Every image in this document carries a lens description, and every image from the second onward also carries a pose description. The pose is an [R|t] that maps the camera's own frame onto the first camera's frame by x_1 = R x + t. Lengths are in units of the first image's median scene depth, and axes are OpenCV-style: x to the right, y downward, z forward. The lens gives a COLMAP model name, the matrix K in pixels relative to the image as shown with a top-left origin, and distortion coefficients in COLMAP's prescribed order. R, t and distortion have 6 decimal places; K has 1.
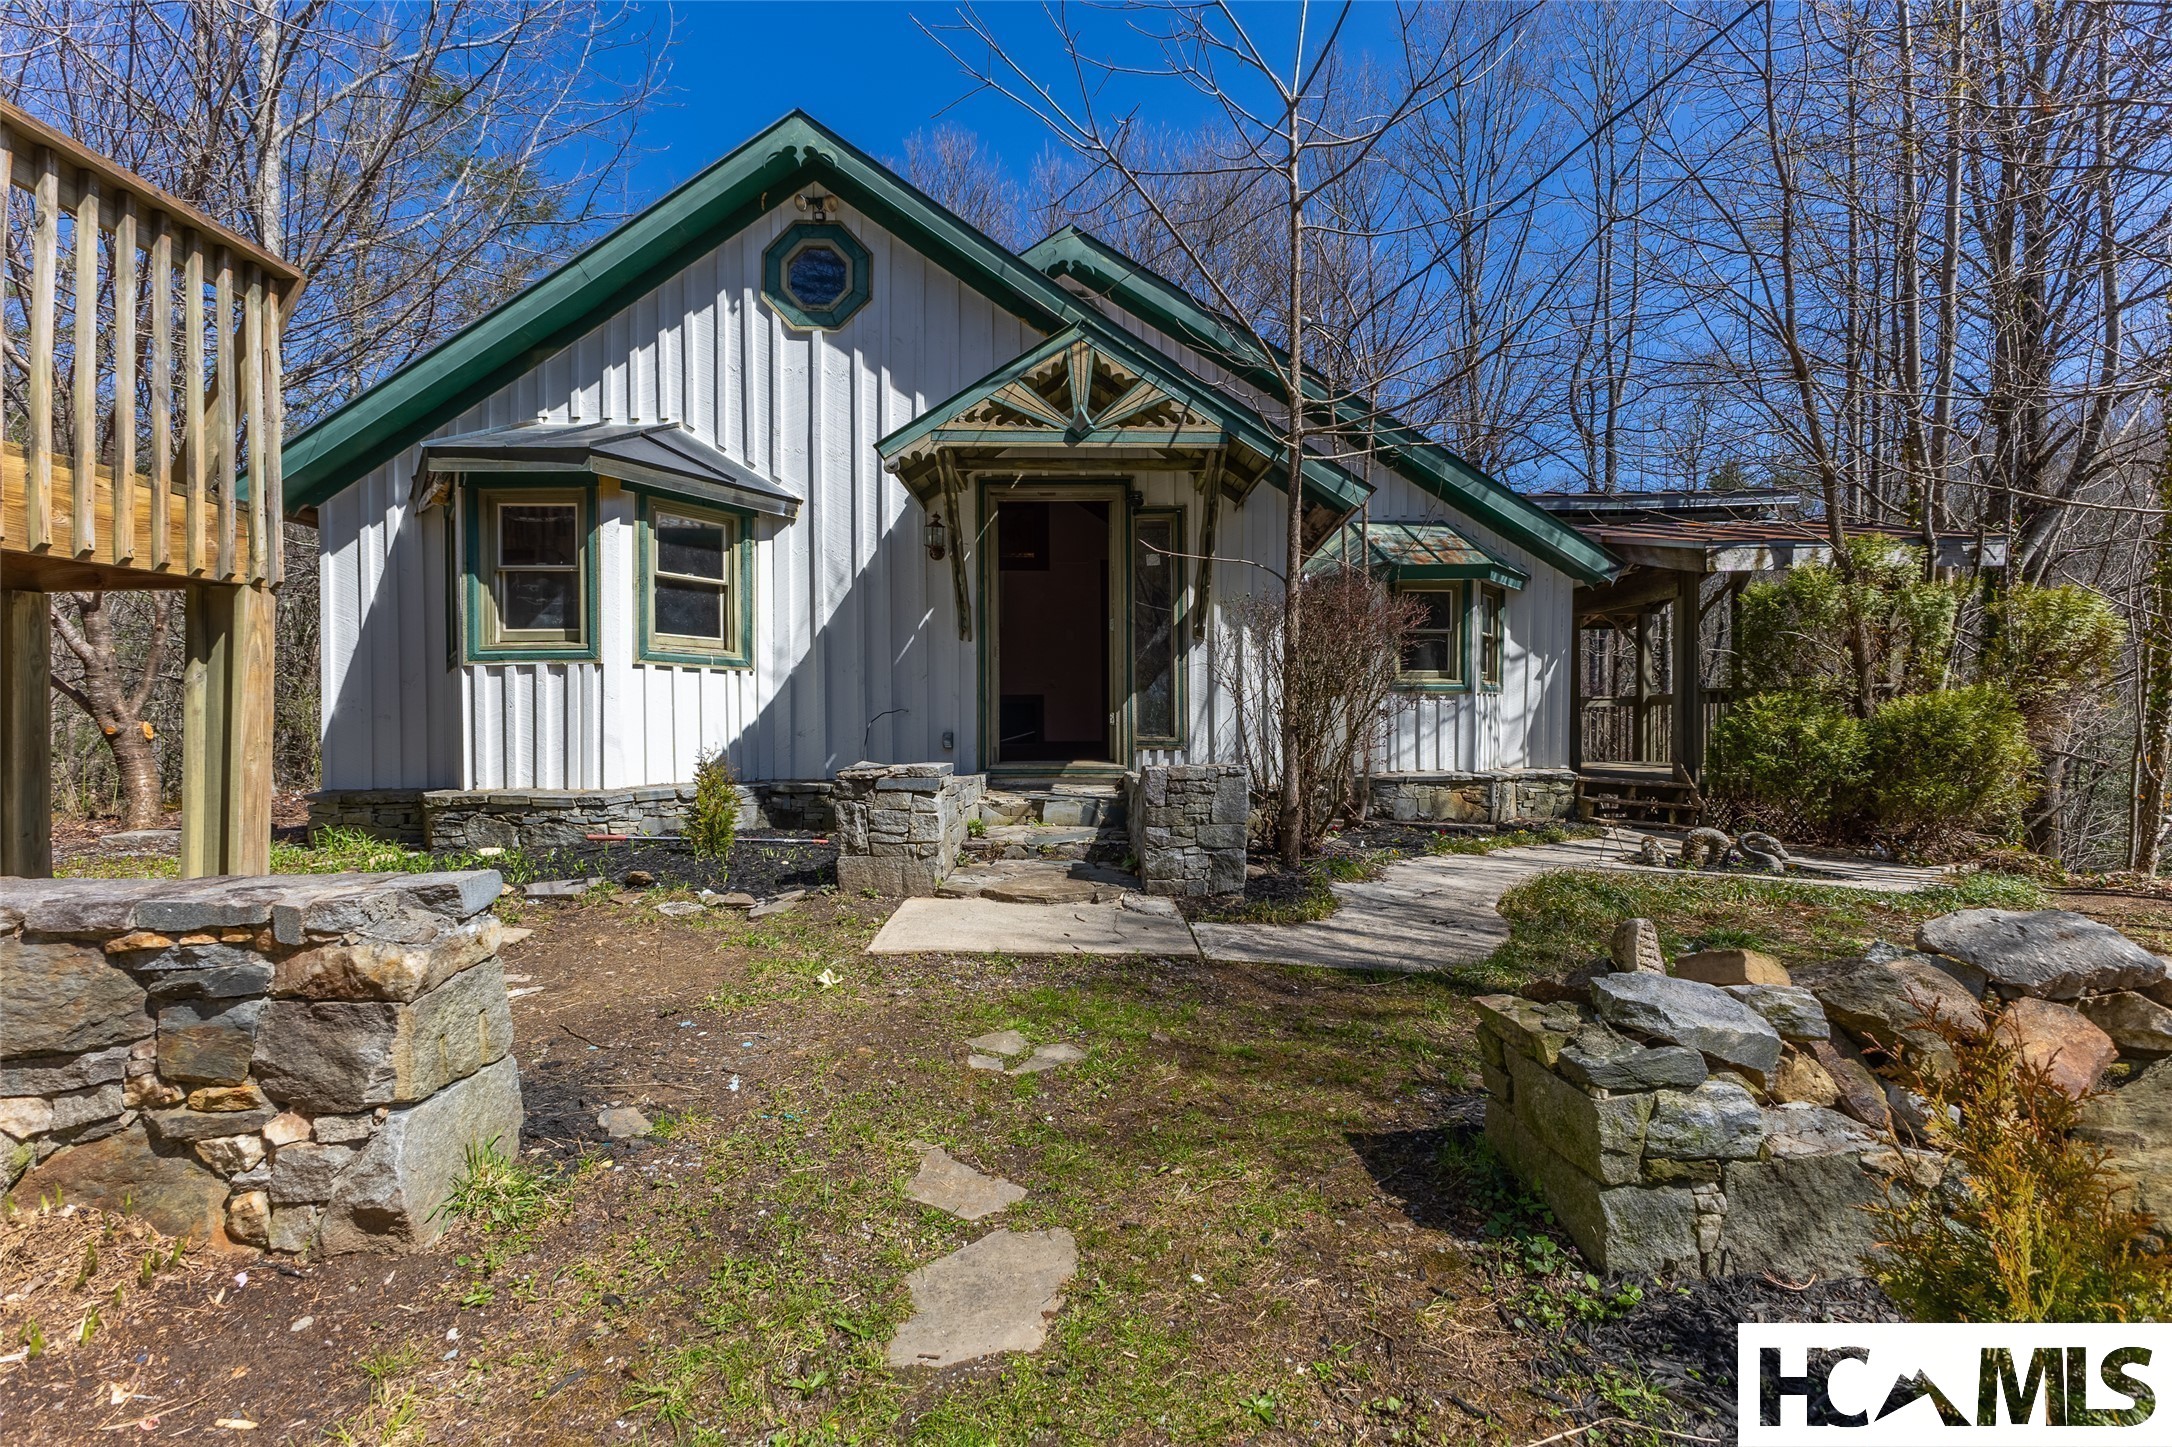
lens RADIAL K [[956.7, 0, 1093.9], [0, 956.7, 724.1], [0, 0, 1]] dist [0.013022, 0.000157]
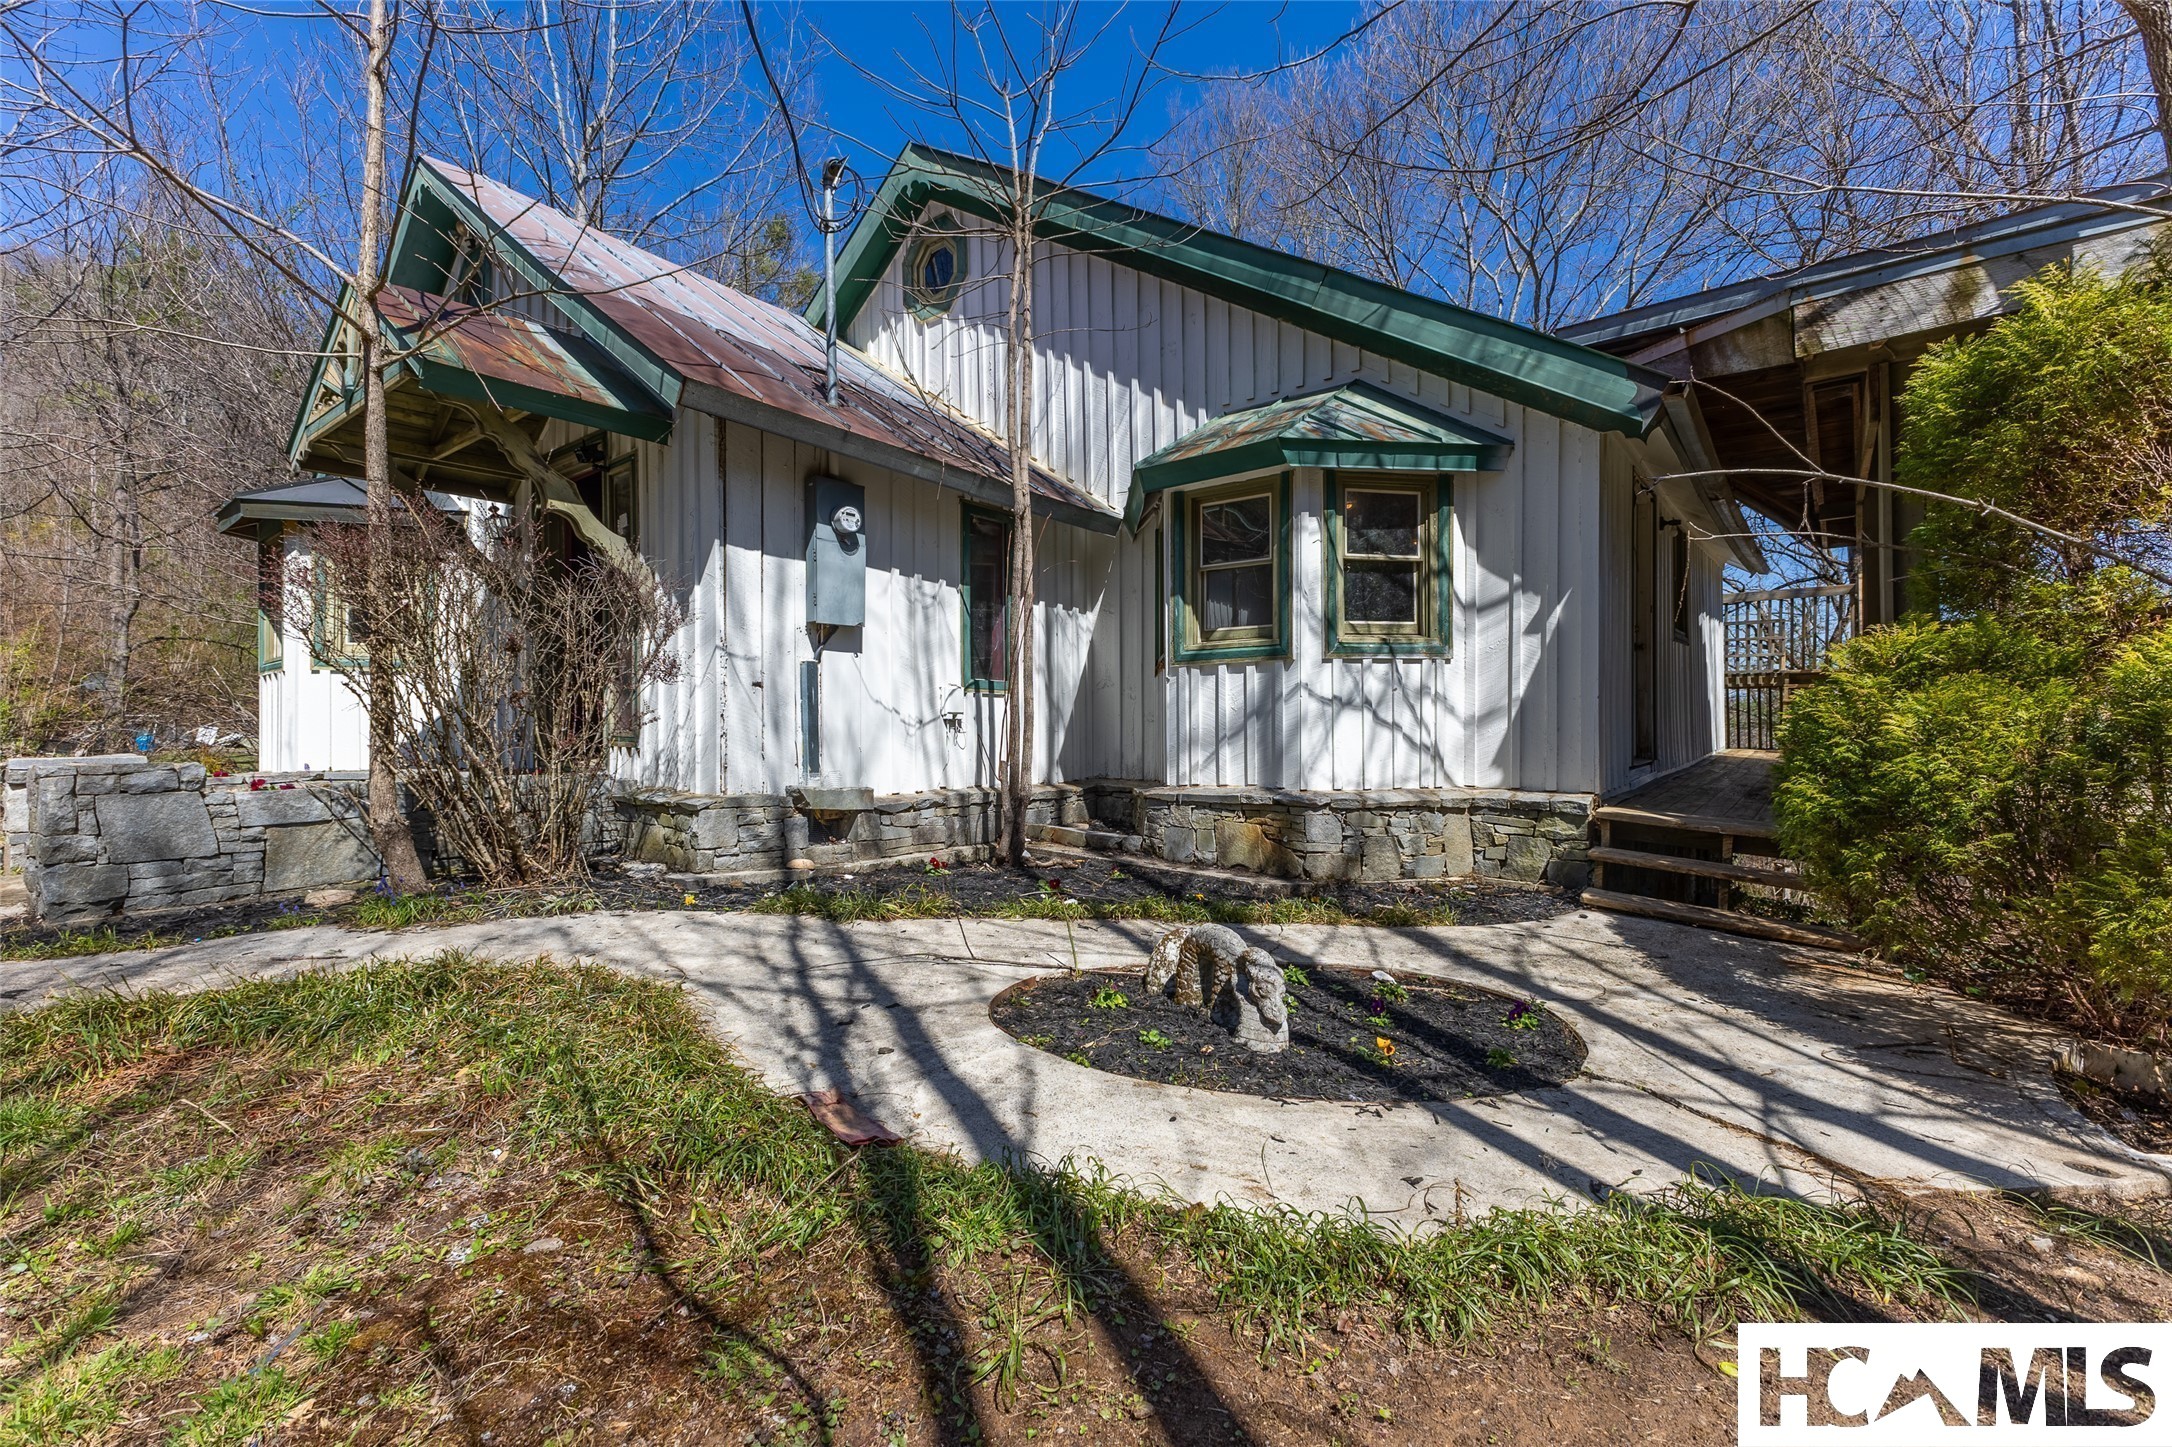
lens RADIAL K [[937.8, 0, 1086.0], [0, 937.8, 723.5], [0, 0, 1]] dist [0.001442, 0.000132]
pose [[0.761192, 0.002318, -0.648522, 0.914173], [0.000397, 0.999992, 0.004041, 0.007862], [0.648526, -0.003334, 0.761185, 0.630475]]
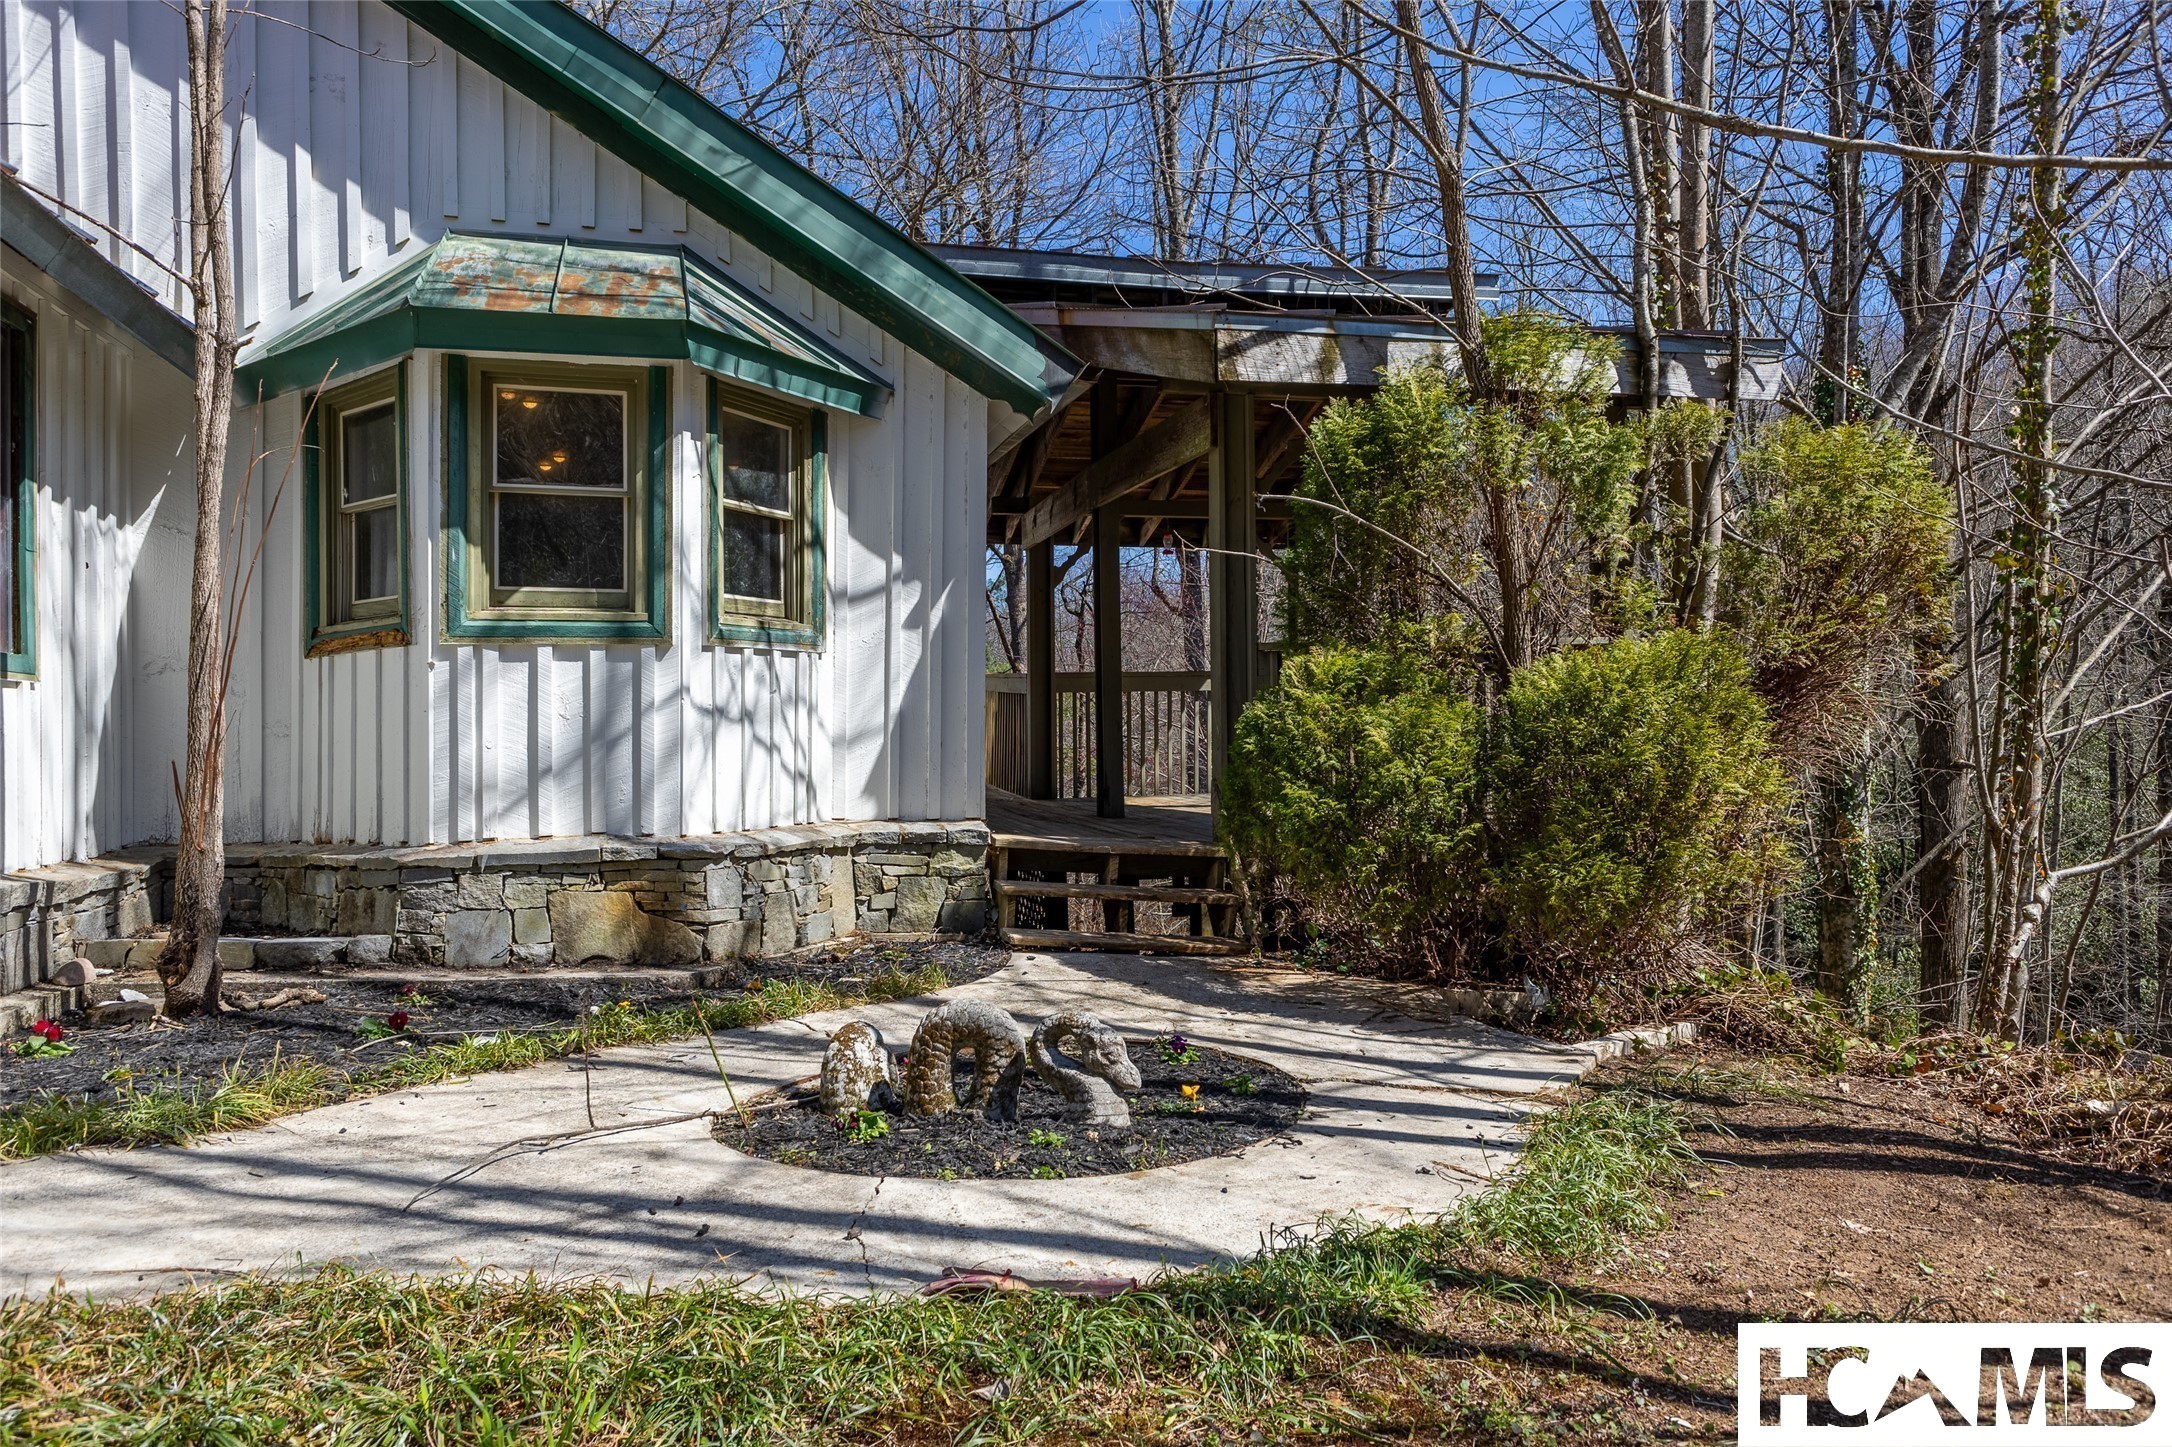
lens RADIAL K [[1480.2, 0, 1086.0], [0, 1480.2, 723.5], [0, 0, 1]] dist [-0.000425, 0.001376]
pose [[0.973853, 0.001063, 0.227176, 0.571045], [0.000054, 0.999988, -0.004912, 0.006547], [-0.227178, 0.004796, 0.973841, 0.462511]]
